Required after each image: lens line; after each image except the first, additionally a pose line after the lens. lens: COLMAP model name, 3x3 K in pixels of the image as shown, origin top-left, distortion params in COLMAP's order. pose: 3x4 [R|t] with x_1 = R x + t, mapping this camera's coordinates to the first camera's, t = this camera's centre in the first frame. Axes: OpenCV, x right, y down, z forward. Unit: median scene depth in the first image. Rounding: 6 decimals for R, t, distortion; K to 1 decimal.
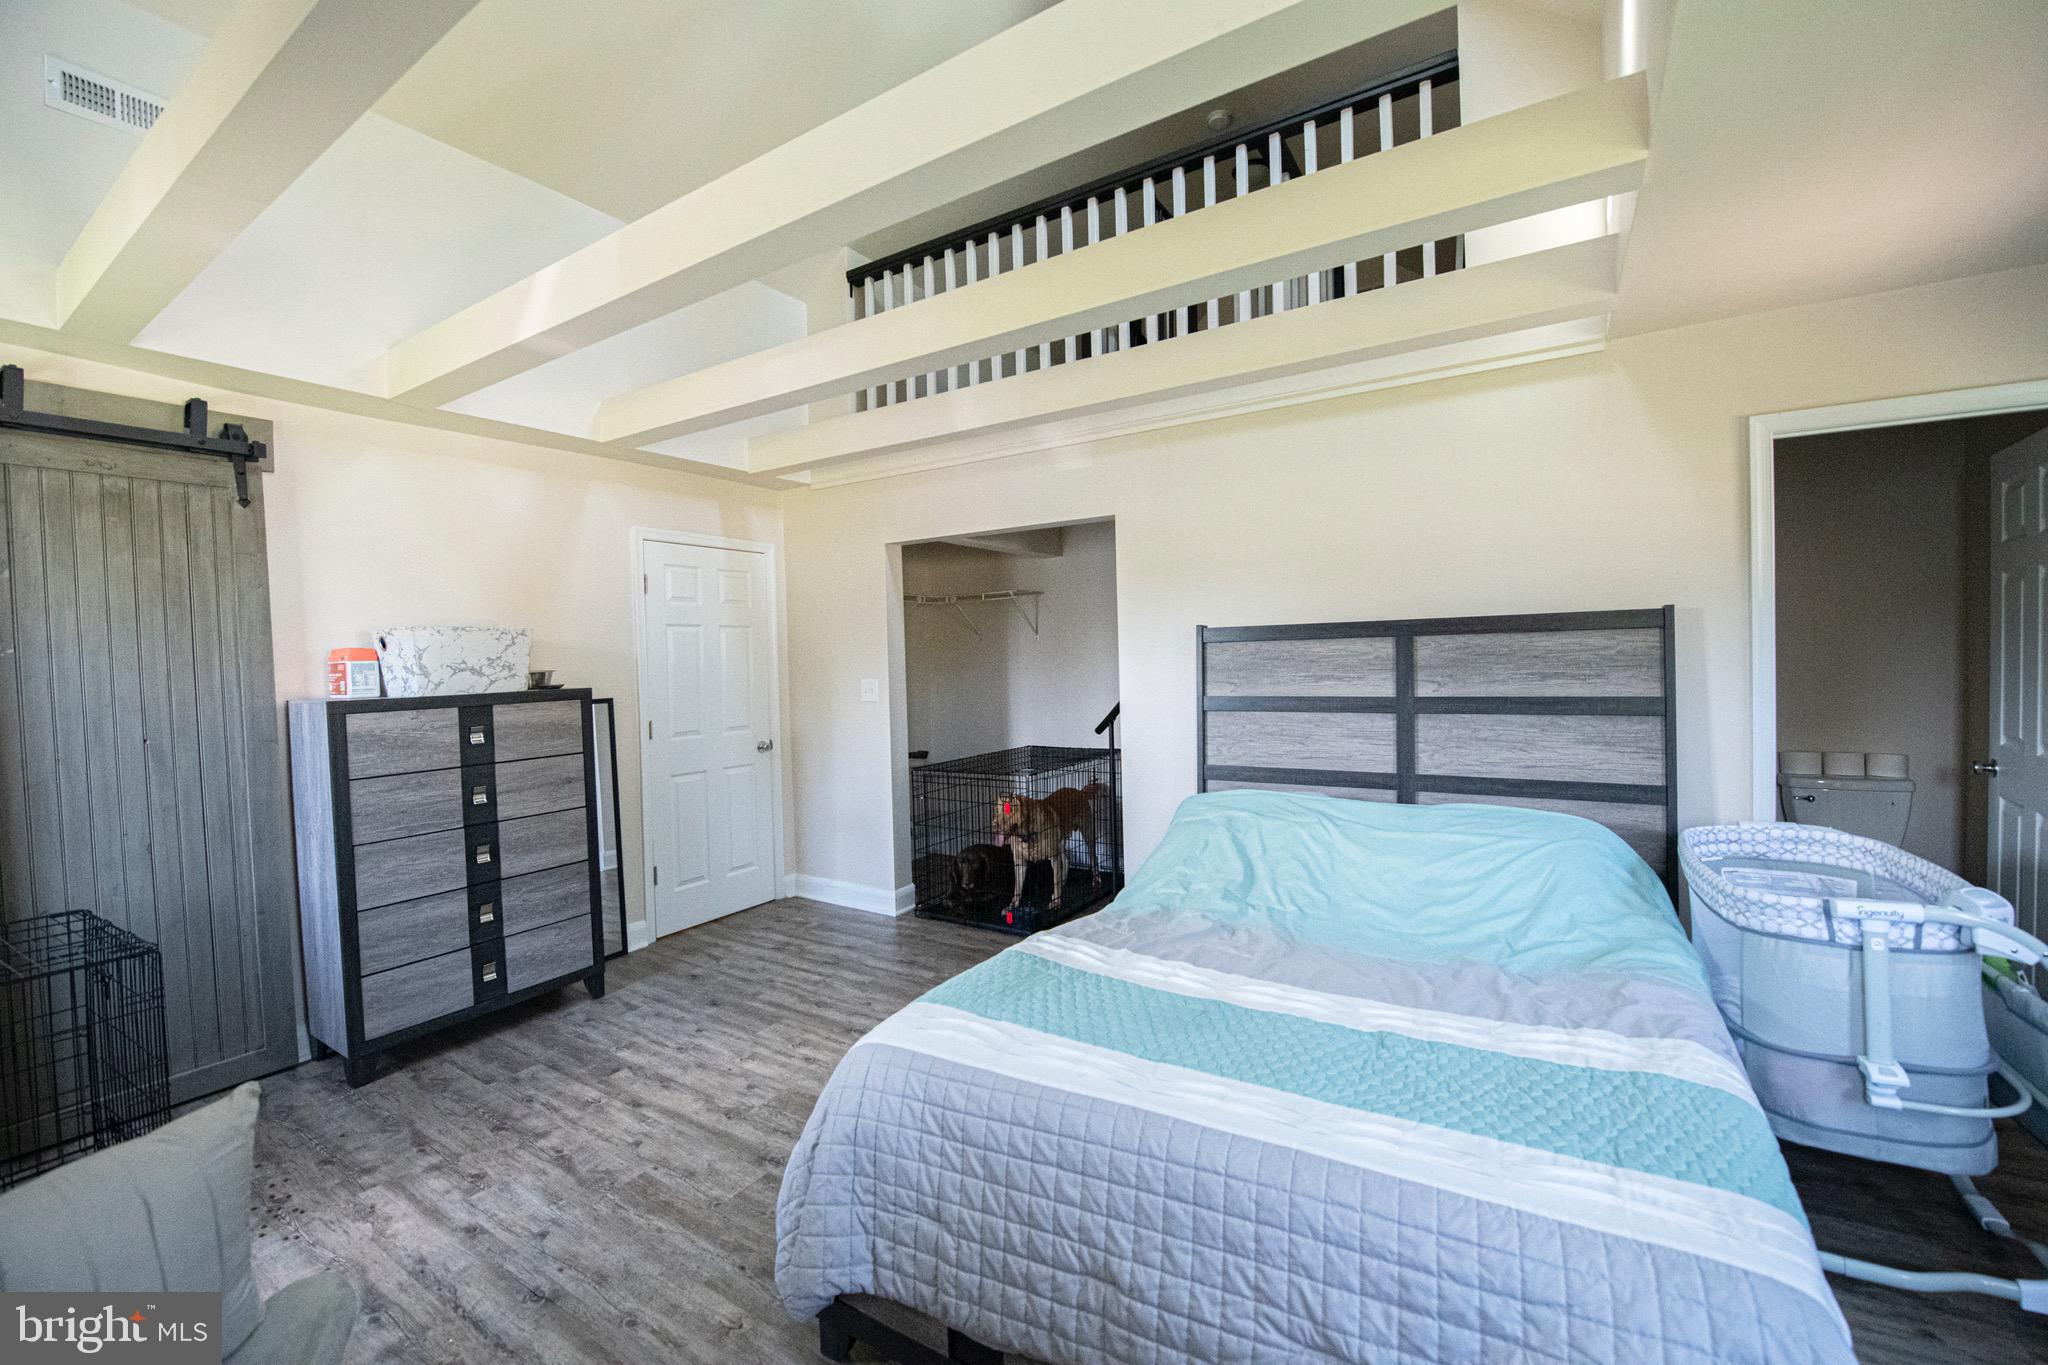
lens RADIAL K [[824.4, 0, 1032.0], [0, 824.4, 680.3], [0, 0, 1]] dist [-0.015985, -0.001242]
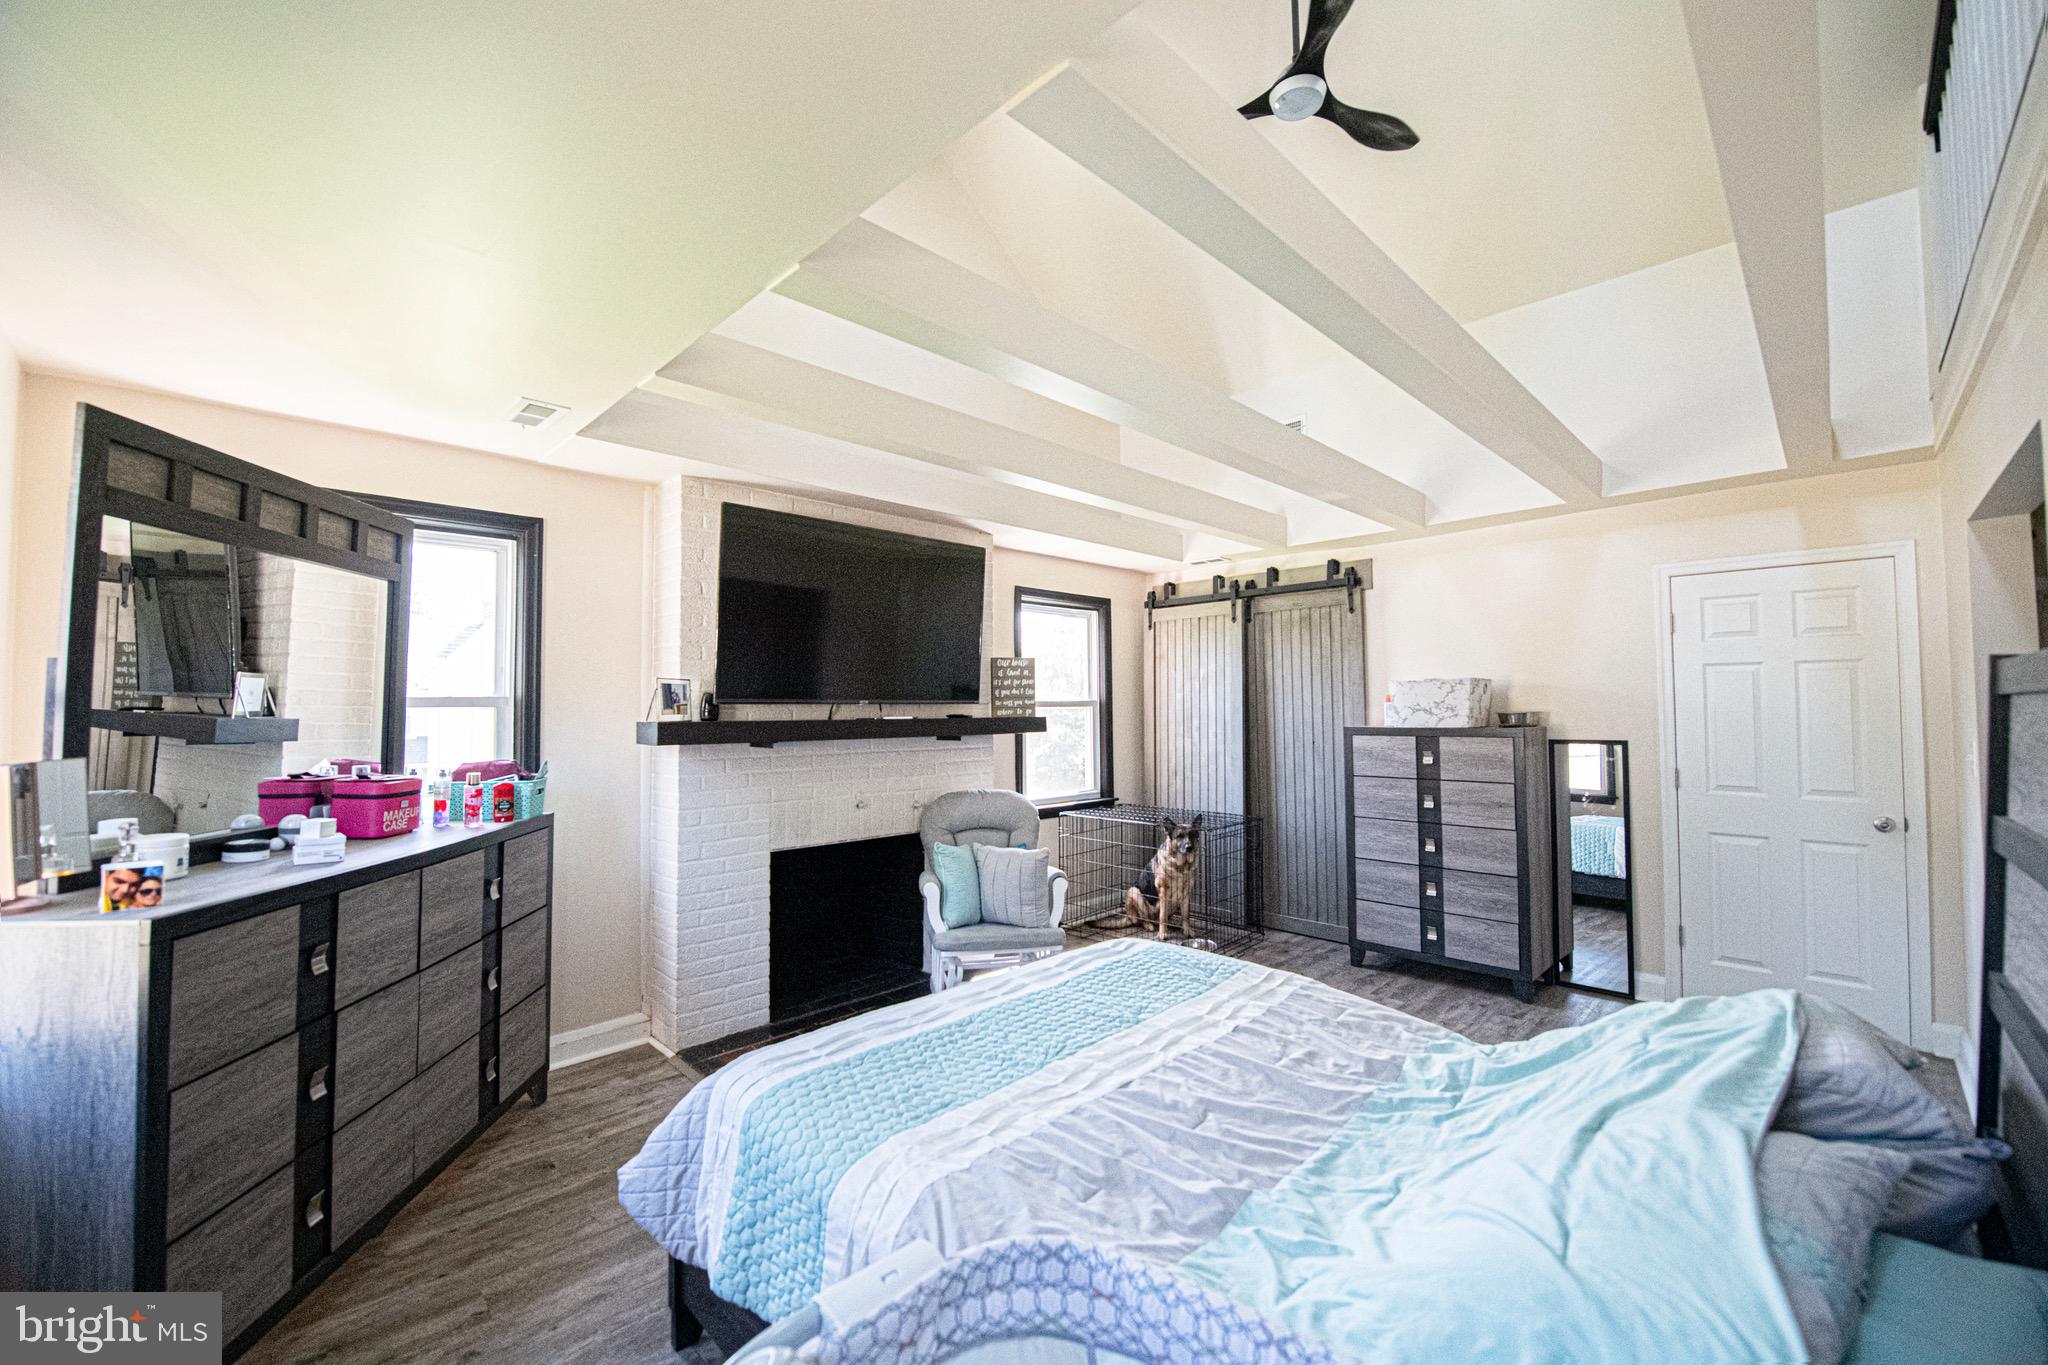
lens RADIAL K [[824.4, 0, 1027.2], [0, 824.4, 678.2], [0, 0, 1]] dist [-0.015985, -0.001242]
pose [[-0.225521, -0.008793, -0.974199, 0.849859], [-0.018039, 0.999826, -0.004848, -0.049343], [0.974071, 0.016480, -0.225641, 0.672495]]
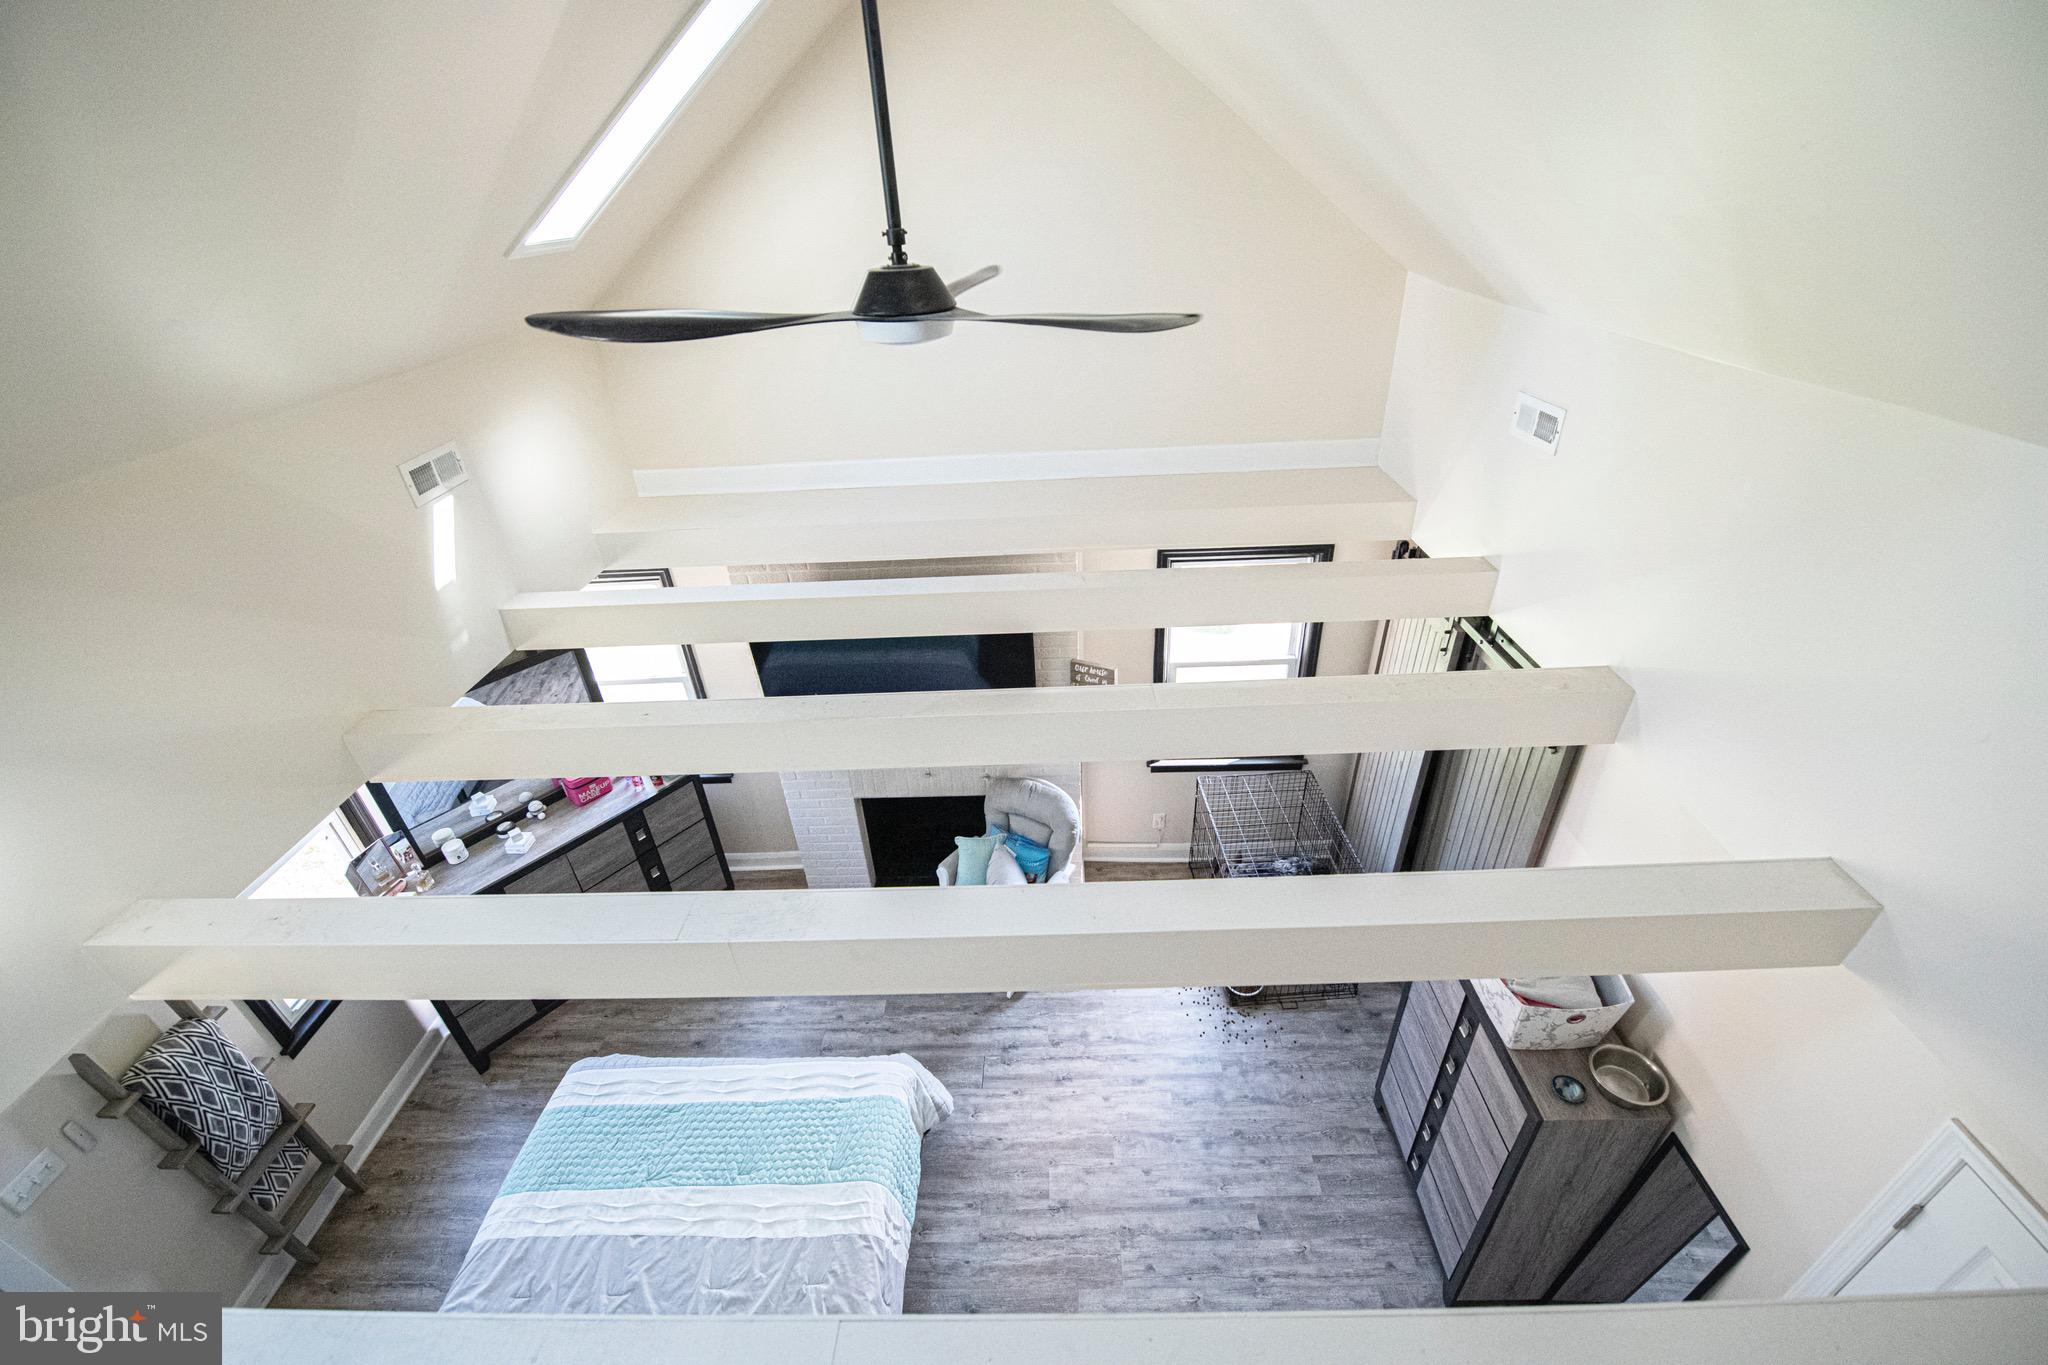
lens RADIAL K [[824.4, 0, 1030.3], [0, 824.4, 680.0], [0, 0, 1]] dist [-0.015985, -0.001242]
pose [[-0.852491, 0.323397, -0.410698, 0.031110], [0.052163, 0.834368, 0.548734, -0.868248], [0.520132, 0.446367, -0.728161, 1.296370]]
